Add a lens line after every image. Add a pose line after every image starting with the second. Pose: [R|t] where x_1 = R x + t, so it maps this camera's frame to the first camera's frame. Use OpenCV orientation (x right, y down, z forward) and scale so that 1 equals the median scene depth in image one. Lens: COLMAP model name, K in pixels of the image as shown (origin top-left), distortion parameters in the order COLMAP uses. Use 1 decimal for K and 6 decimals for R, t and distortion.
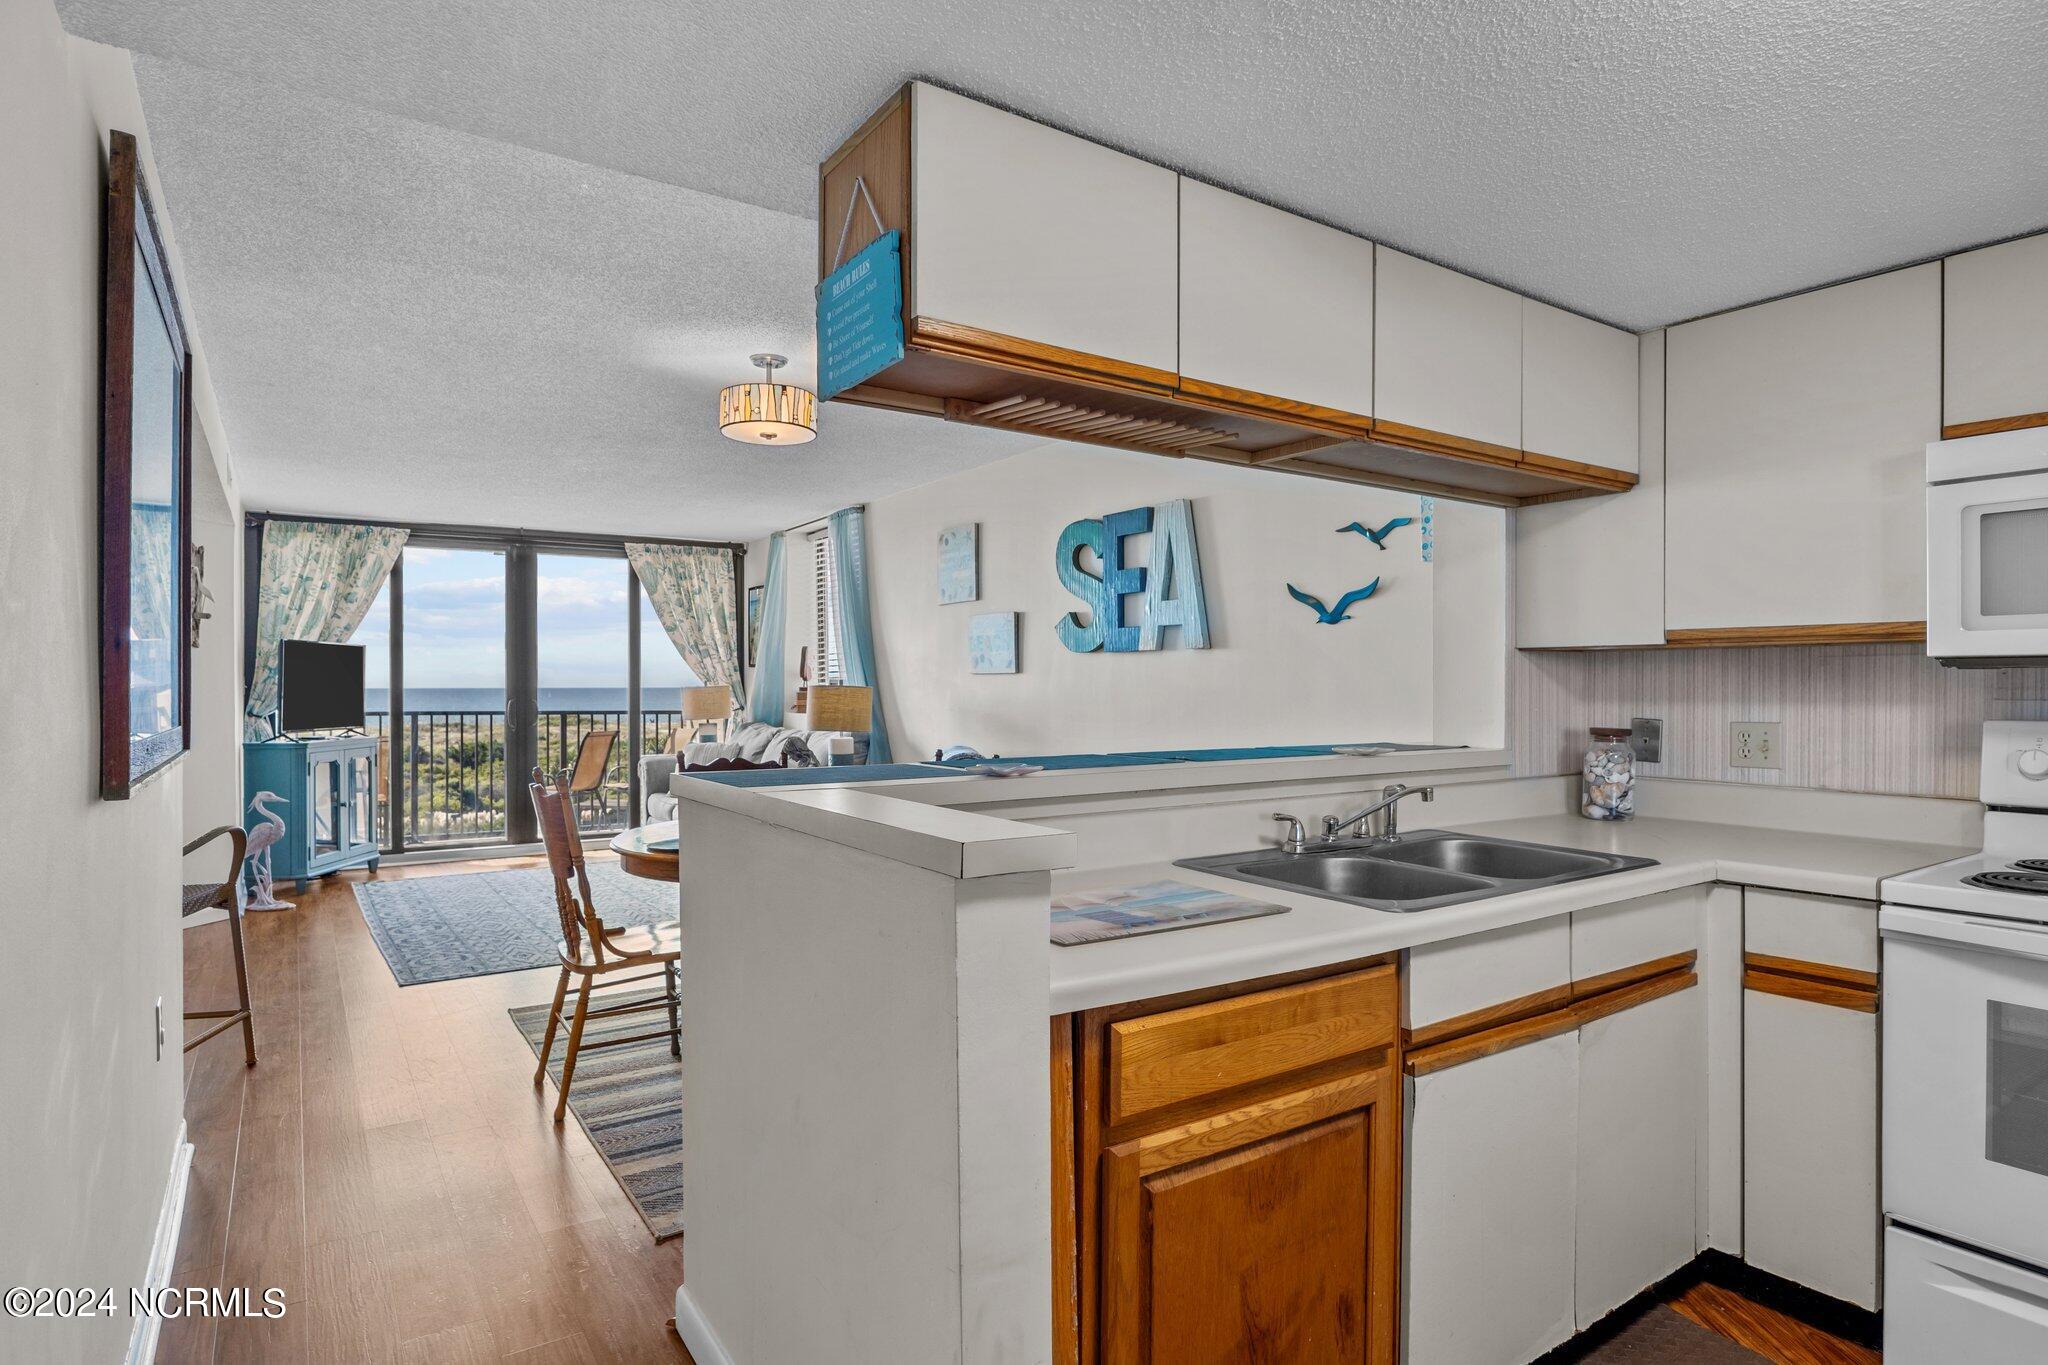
lens RADIAL K [[1098.0, 0, 1028.2], [0, 1098.0, 691.5], [0, 0, 1]] dist [-0.016399, 0.002397]
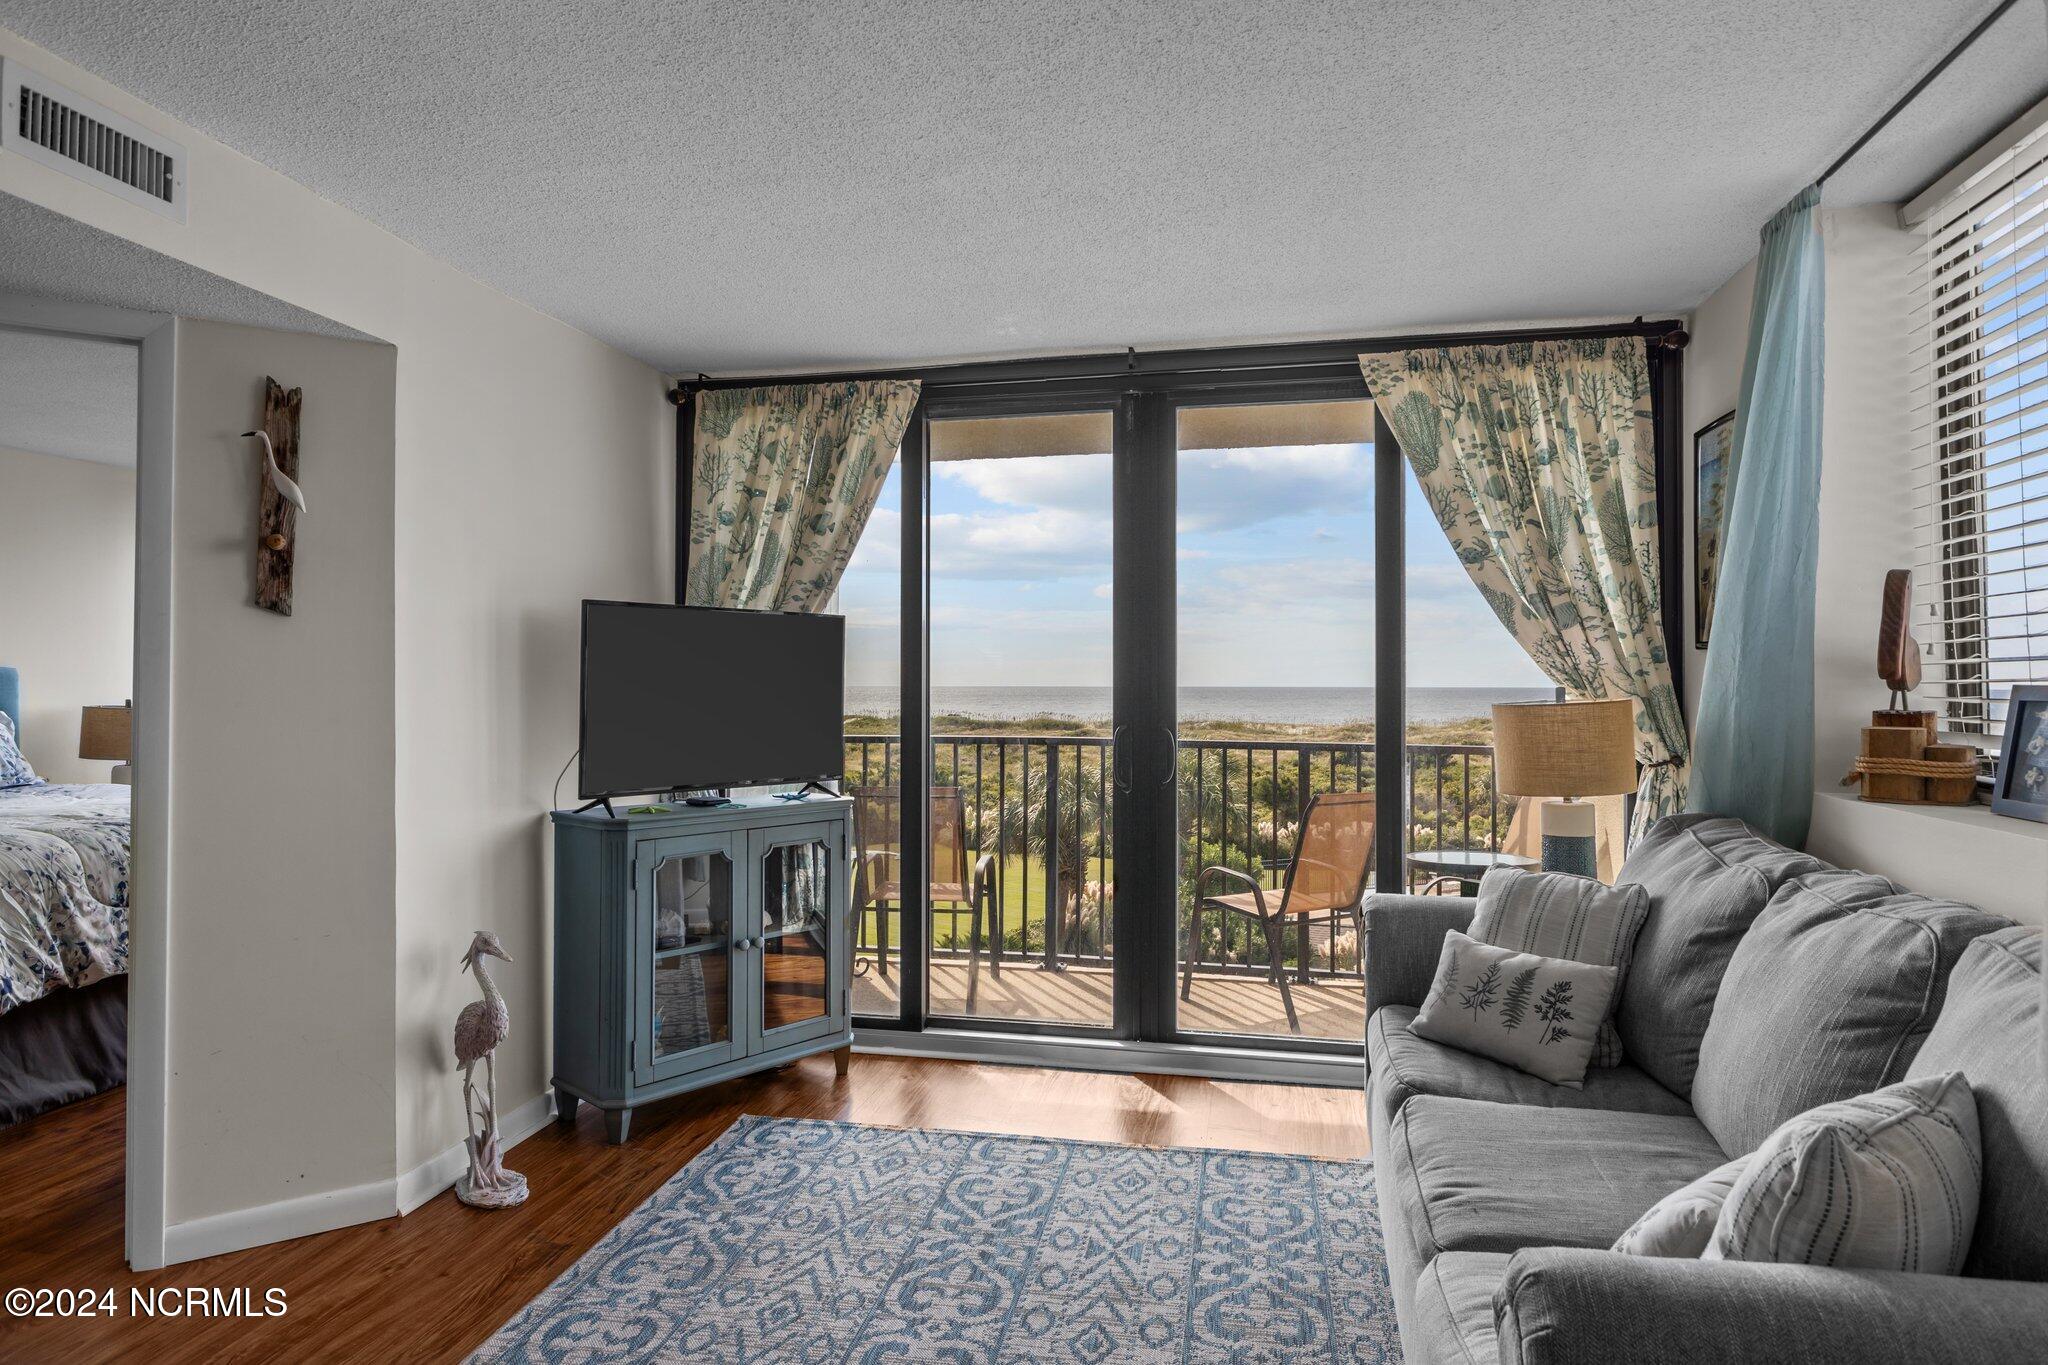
lens RADIAL K [[1191.4, 0, 1037.0], [0, 1191.4, 667.3], [0, 0, 1]] dist [0.010735, -0.006648]
pose [[0.709022, -0.007821, -0.705143, -0.198262], [-0.006268, 0.999829, -0.017392, -0.012388], [0.705159, 0.016752, 0.708852, 0.860034]]
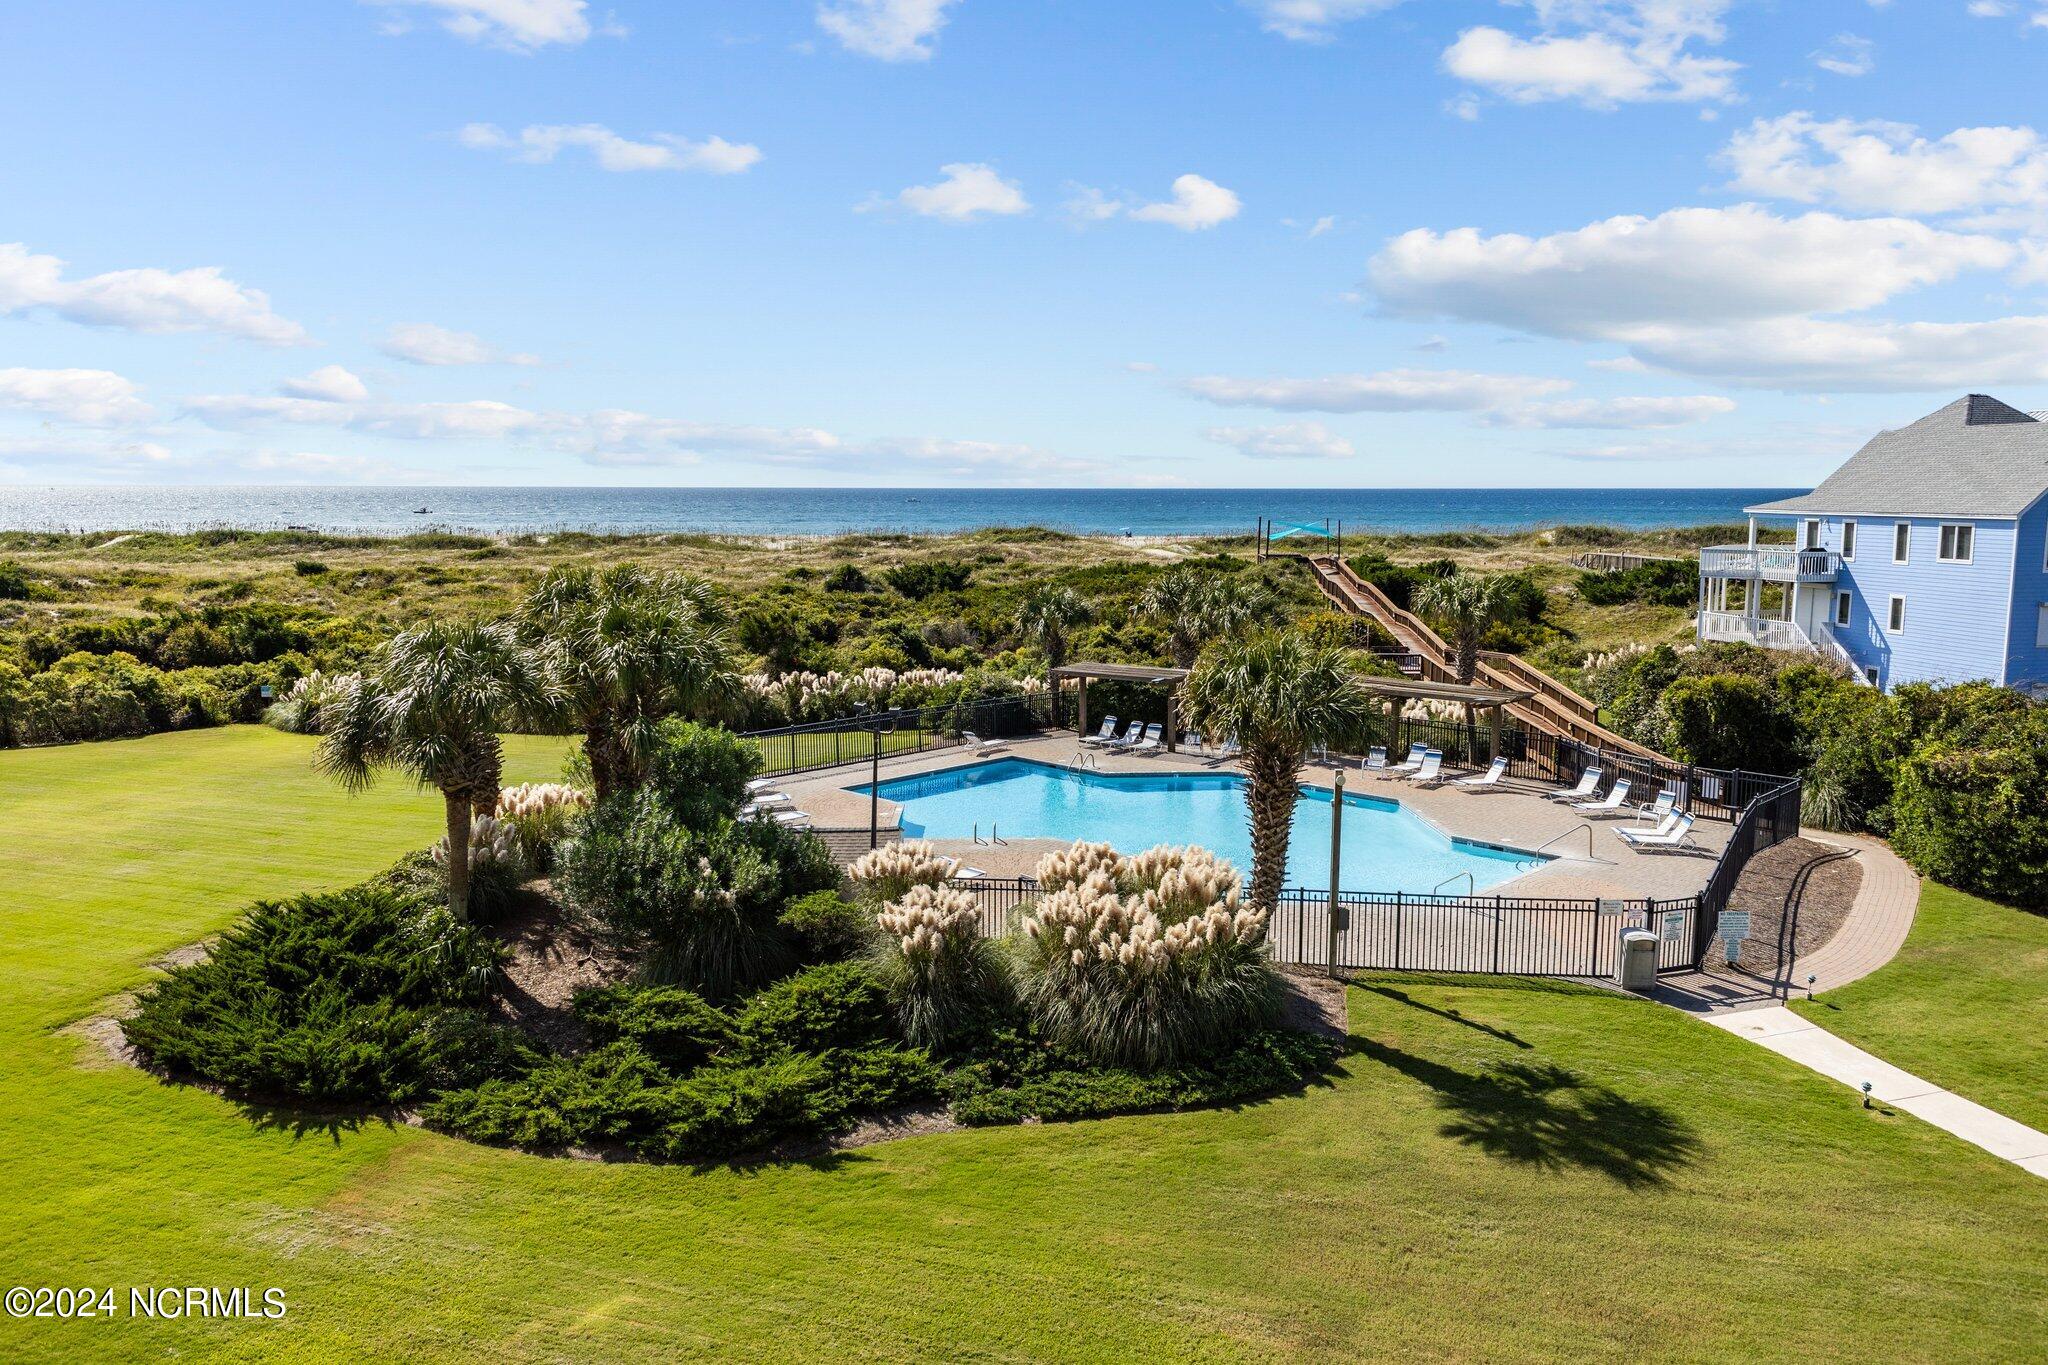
lens RADIAL K [[1444.9, 0, 1029.1], [0, 1444.9, 678.7], [0, 0, 1]] dist [0.042946, -0.036876]
pose [[0.924033, 0.053555, -0.378543, -0.831166], [-0.005167, 0.991799, 0.127702, -0.060469], [0.382278, -0.116045, 0.916732, 1.604933]]
